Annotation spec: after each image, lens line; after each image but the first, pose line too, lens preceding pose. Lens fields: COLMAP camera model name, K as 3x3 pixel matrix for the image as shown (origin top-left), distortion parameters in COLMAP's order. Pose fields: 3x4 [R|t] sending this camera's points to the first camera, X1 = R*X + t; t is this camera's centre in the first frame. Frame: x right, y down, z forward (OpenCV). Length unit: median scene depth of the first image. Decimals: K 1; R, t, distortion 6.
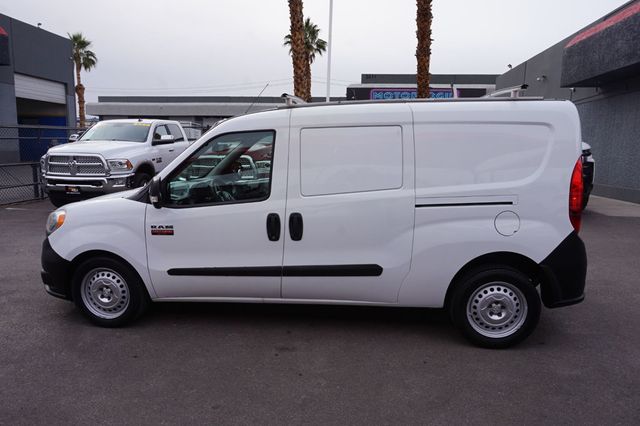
lens RADIAL K [[432.2, 0, 317.7], [0, 432.2, 210.9], [0, 0, 1]] dist [-0.022690, 0.018902]
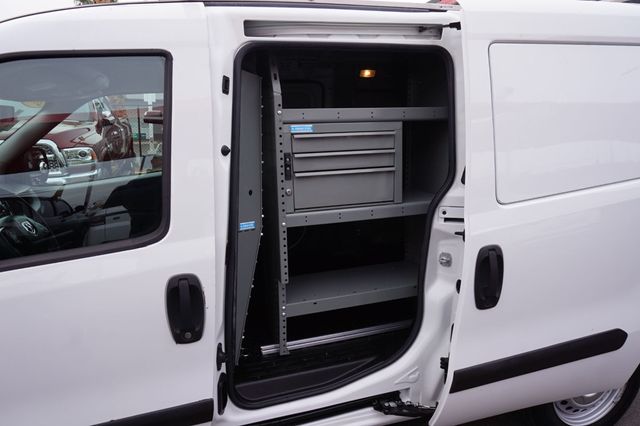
lens RADIAL K [[432.2, 0, 319.2], [0, 432.2, 209.8], [0, 0, 1]] dist [-0.022690, 0.018902]
pose [[0.912186, -0.090927, 0.399561, -0.075892], [0.078034, 0.995772, 0.048456, -0.032770], [-0.402278, -0.013022, 0.915425, 0.328350]]
